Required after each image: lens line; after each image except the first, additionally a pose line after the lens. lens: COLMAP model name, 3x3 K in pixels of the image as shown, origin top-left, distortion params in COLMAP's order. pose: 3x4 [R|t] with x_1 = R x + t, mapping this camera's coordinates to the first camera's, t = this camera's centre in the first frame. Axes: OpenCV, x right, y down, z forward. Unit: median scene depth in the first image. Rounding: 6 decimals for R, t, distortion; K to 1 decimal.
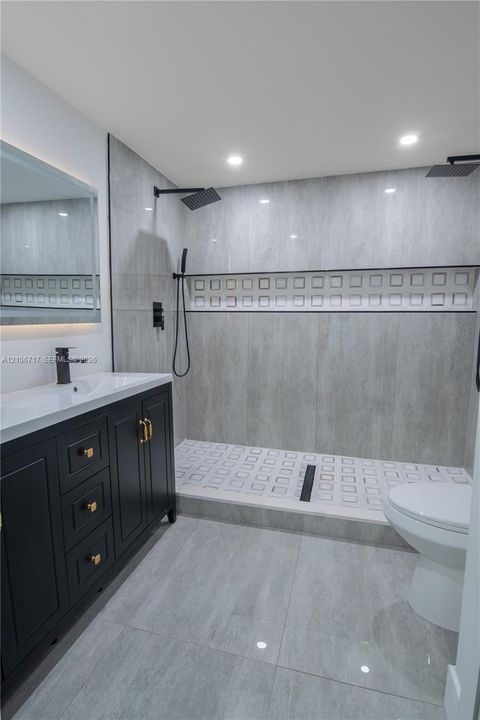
lens RADIAL K [[360.3, 0, 238.6], [0, 360.3, 358.3], [0, 0, 1]] dist [-0.004885, -0.011050]
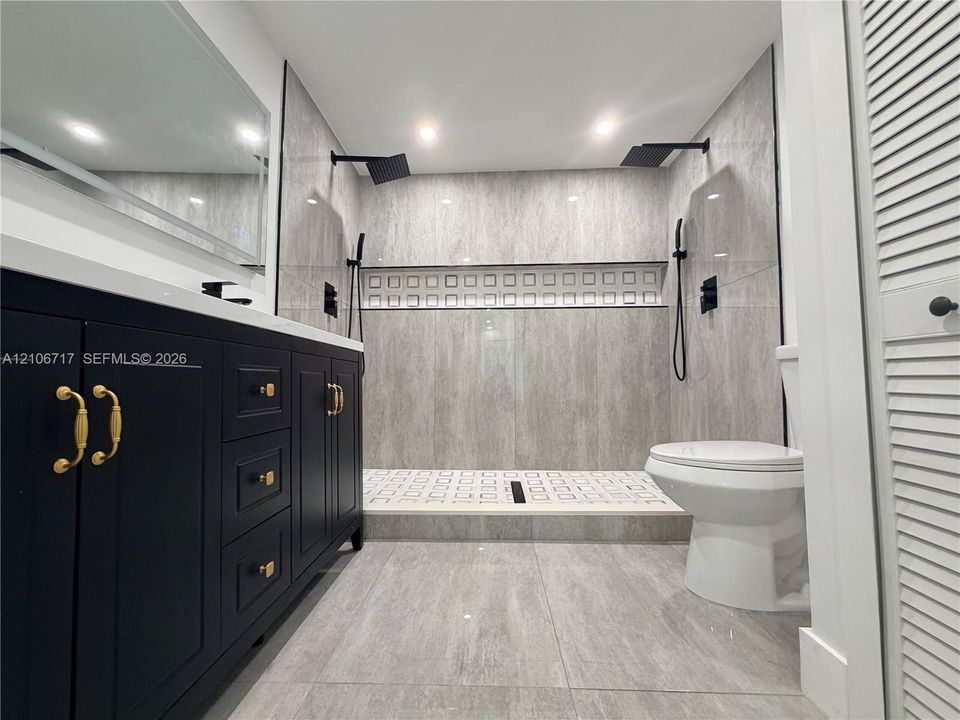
lens RADIAL K [[383.0, 0, 478.9], [0, 383.0, 360.7], [0, 0, 1]] dist [0.001152, 0.000258]
pose [[0.970896, 0.005644, 0.239434, -0.101721], [0.033241, 0.986871, -0.158050, 0.160317], [-0.237182, 0.161409, 0.957962, 0.112249]]
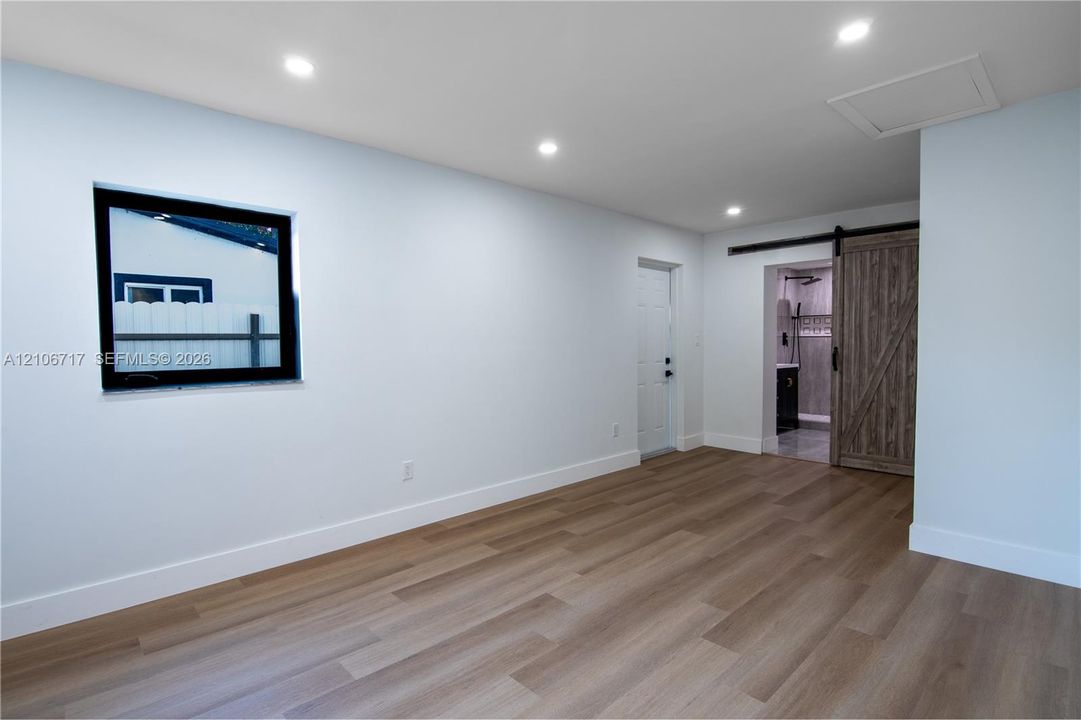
lens RADIAL K [[540.9, 0, 540.5], [0, 540.9, 360.0], [0, 0, 1]] dist [-0.004885, -0.011050]
pose [[0.867776, 0.011334, -0.496826, 0.080636], [-0.051659, 0.996381, -0.067499, 0.253580], [0.494263, 0.084239, 0.865221, -2.131689]]
